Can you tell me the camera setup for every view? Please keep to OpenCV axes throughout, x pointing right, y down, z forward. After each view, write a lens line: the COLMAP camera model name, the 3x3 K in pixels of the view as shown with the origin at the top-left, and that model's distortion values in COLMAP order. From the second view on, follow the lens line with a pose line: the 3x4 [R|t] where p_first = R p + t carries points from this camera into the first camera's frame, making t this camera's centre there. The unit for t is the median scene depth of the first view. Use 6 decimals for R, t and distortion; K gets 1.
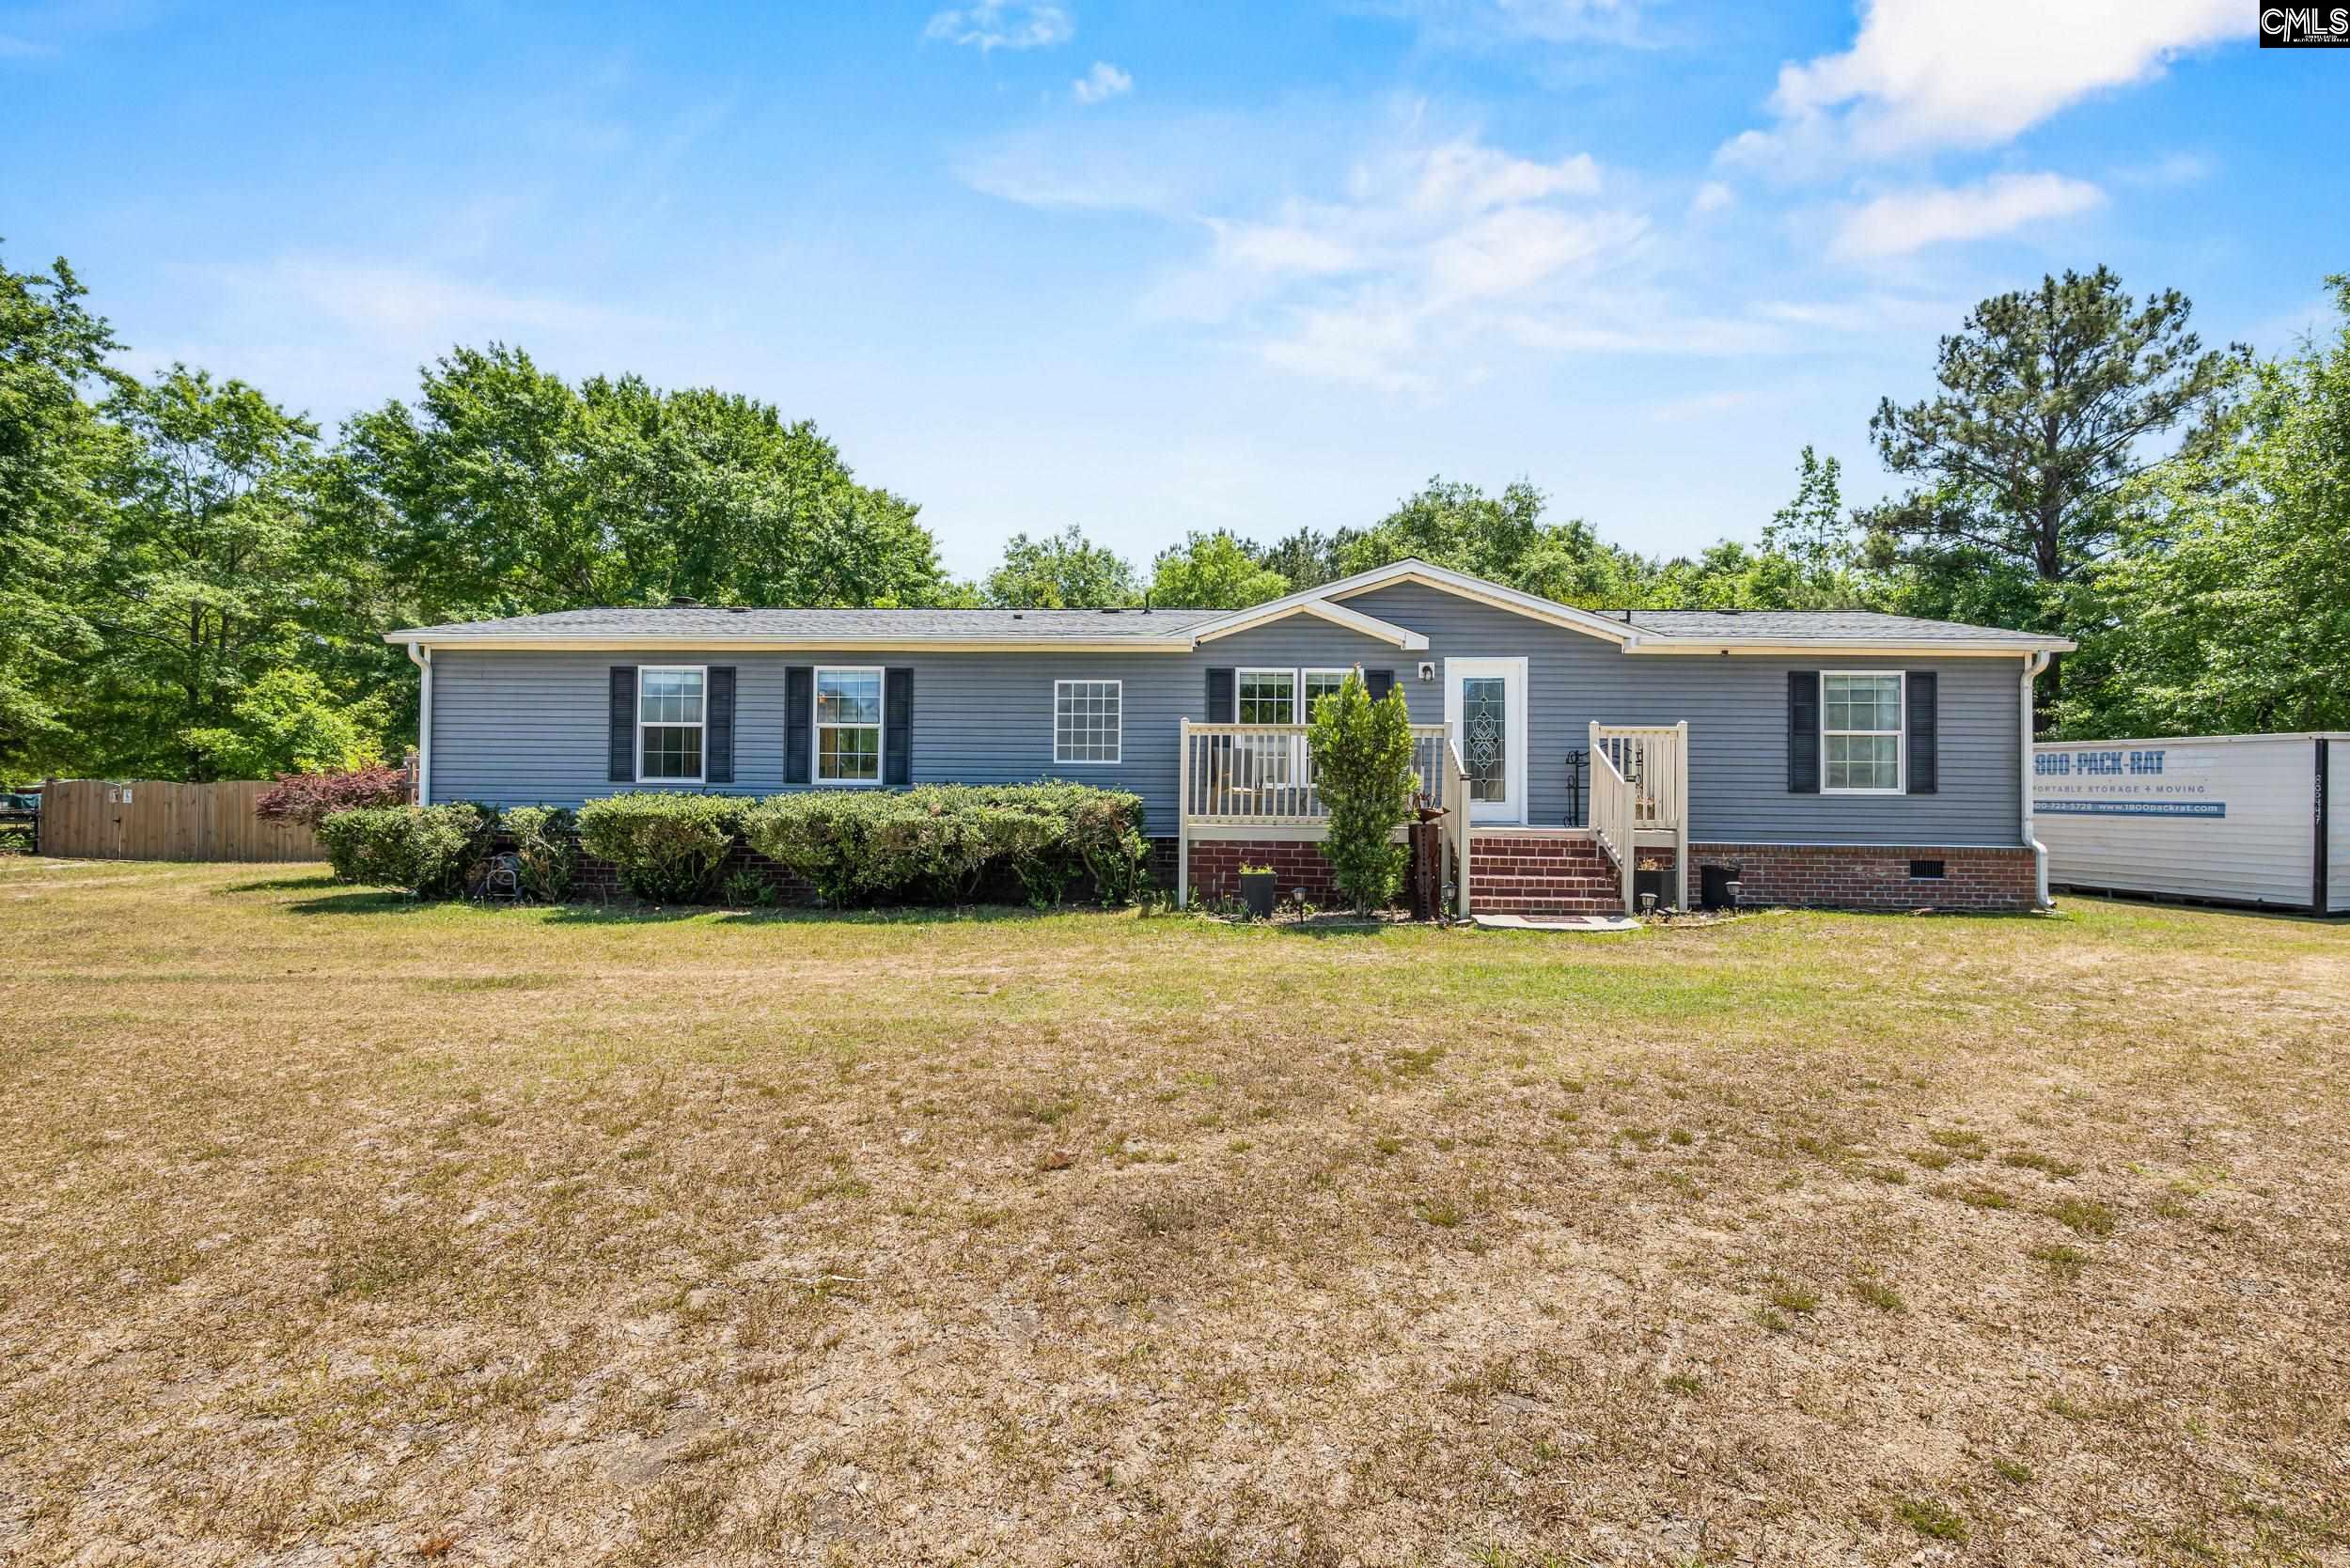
lens RADIAL K [[1093.5, 0, 1181.9], [0, 1093.5, 780.8], [0, 0, 1]] dist [-0.007302, 0.000370]
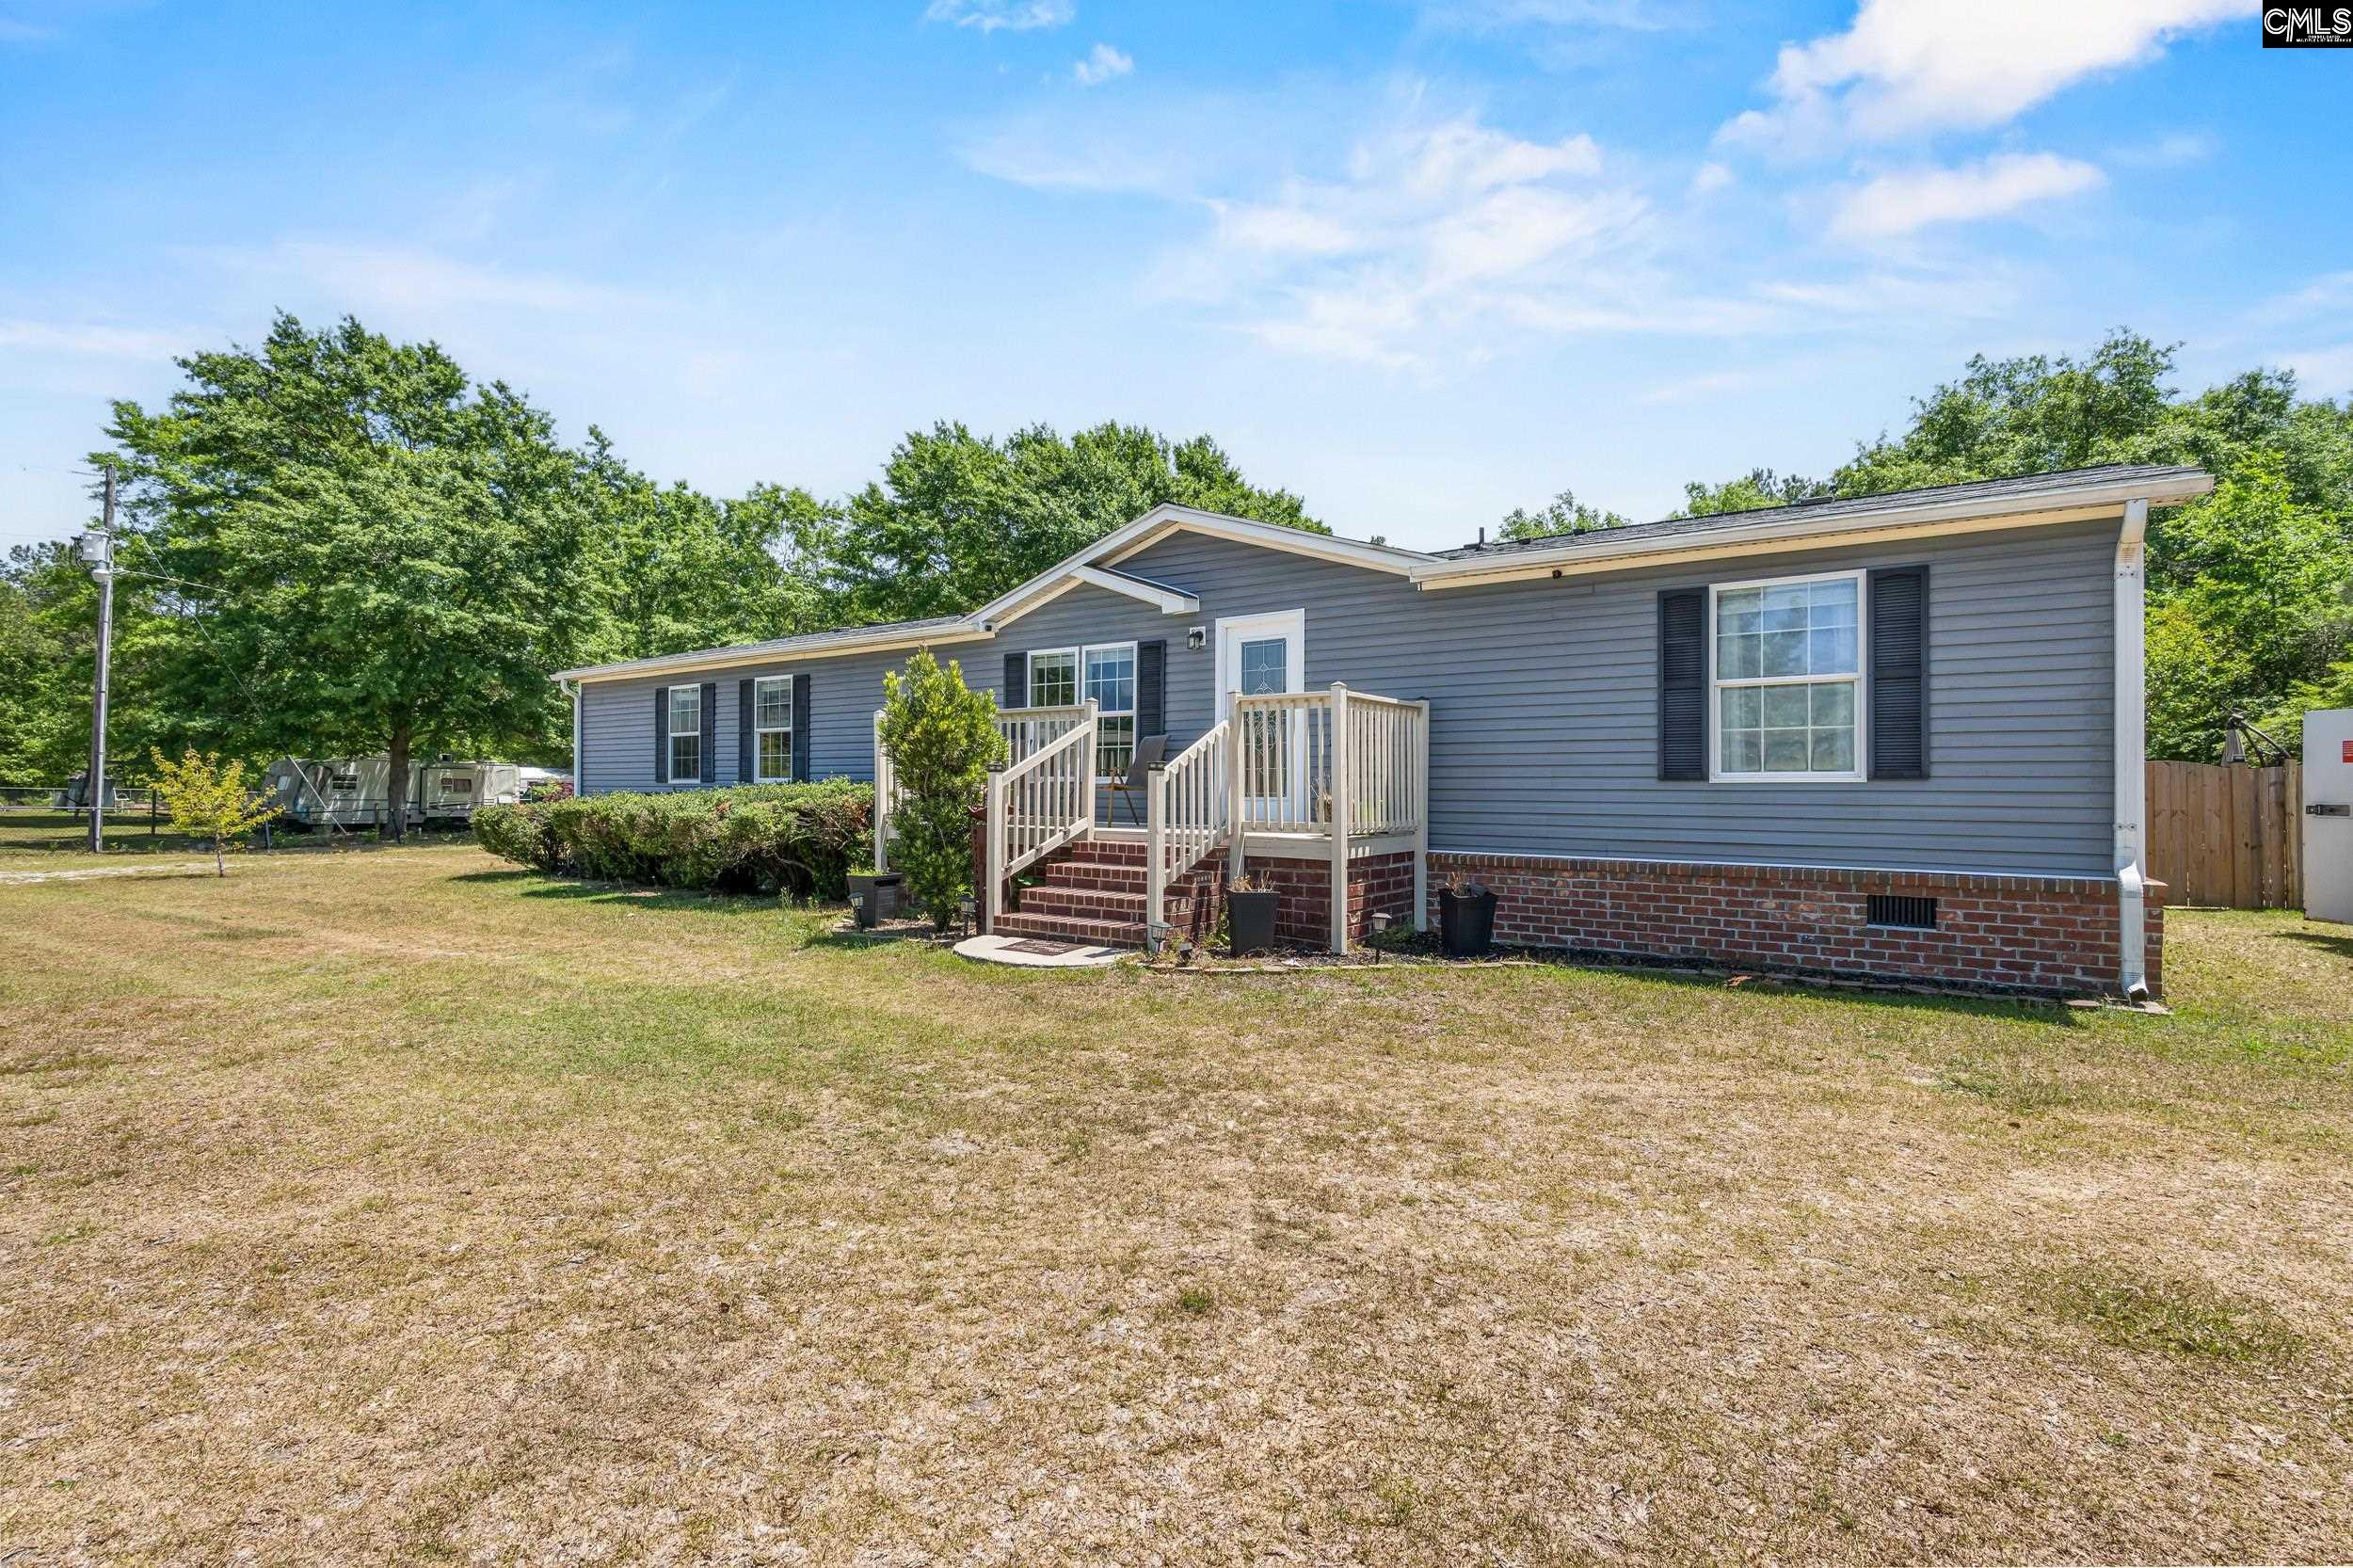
lens RADIAL K [[1087.5, 0, 1176.5], [0, 1087.5, 784.0], [0, 0, 1]] dist [-0.001083, -0.000124]
pose [[0.841905, -0.010170, -0.539530, 0.650649], [0.015177, 0.999873, 0.004835, 0.005385], [0.539412, -0.012259, 0.841953, 0.303686]]
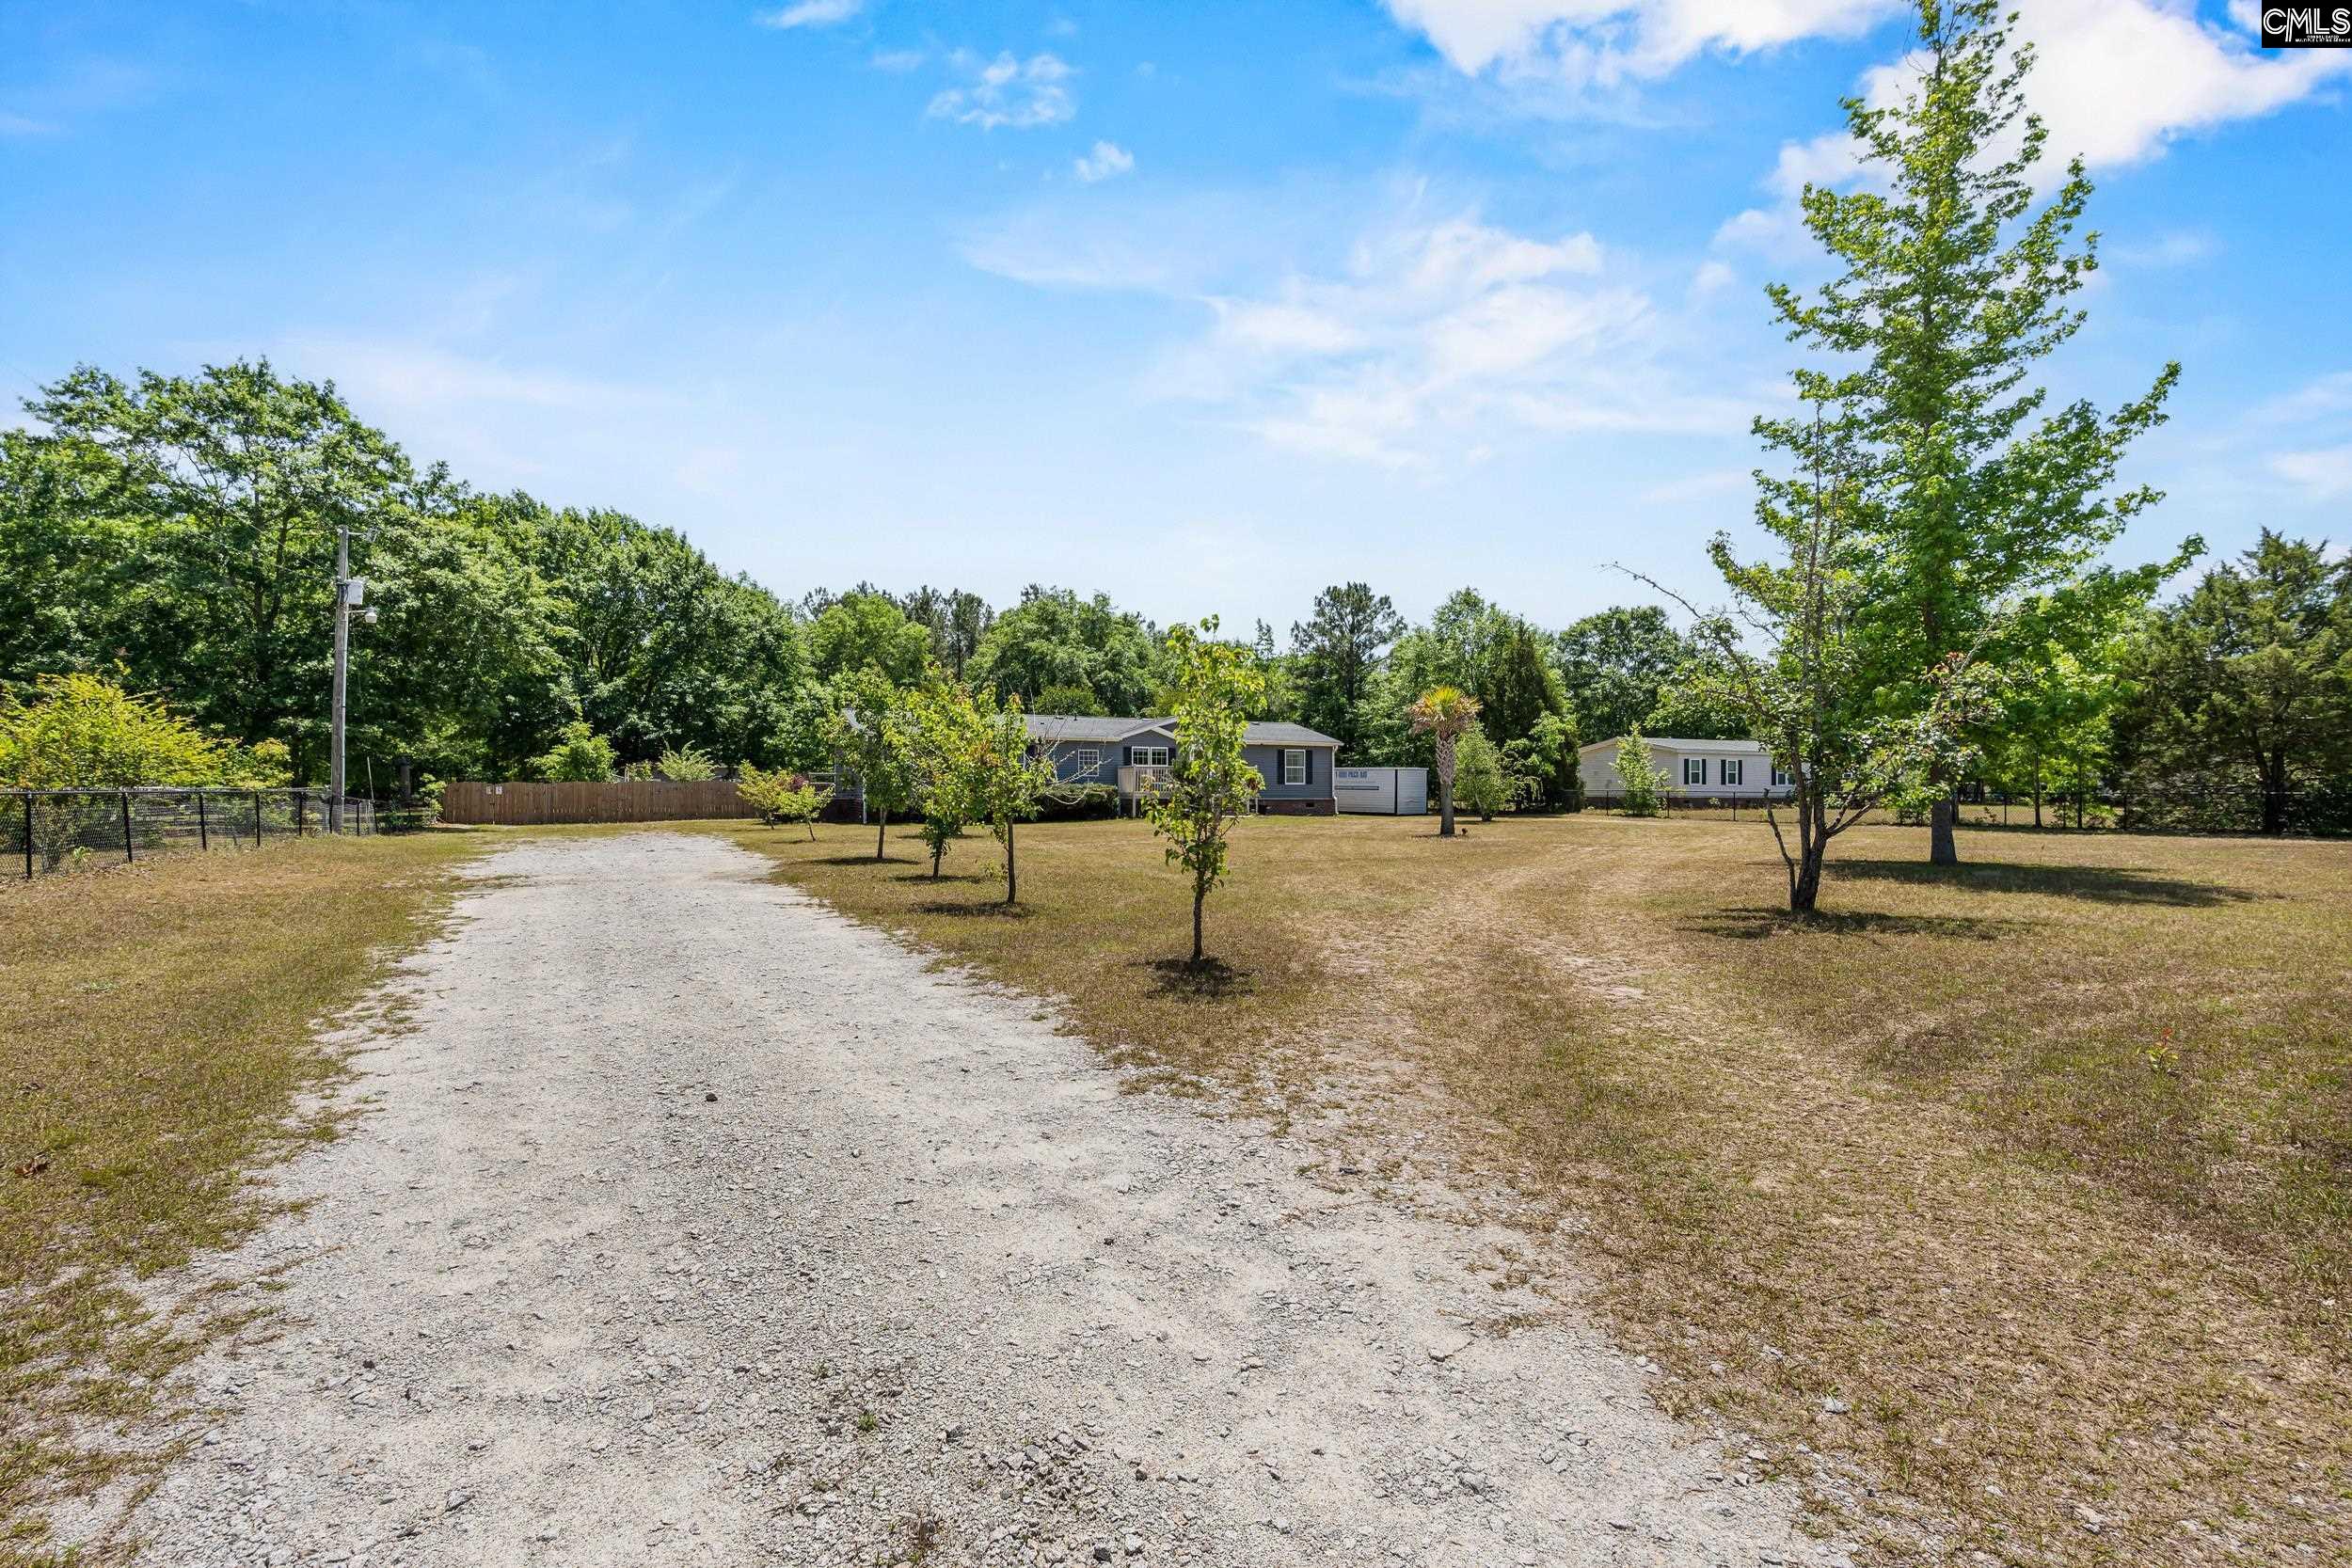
lens RADIAL K [[1094.3, 0, 1182.9], [0, 1094.3, 780.7], [0, 0, 1]] dist [-0.007302, 0.000370]
pose [[0.884224, -0.004535, 0.467041, -1.343048], [-0.001178, 0.999928, 0.011940, -0.040601], [-0.467061, -0.011108, 0.884155, -1.952286]]
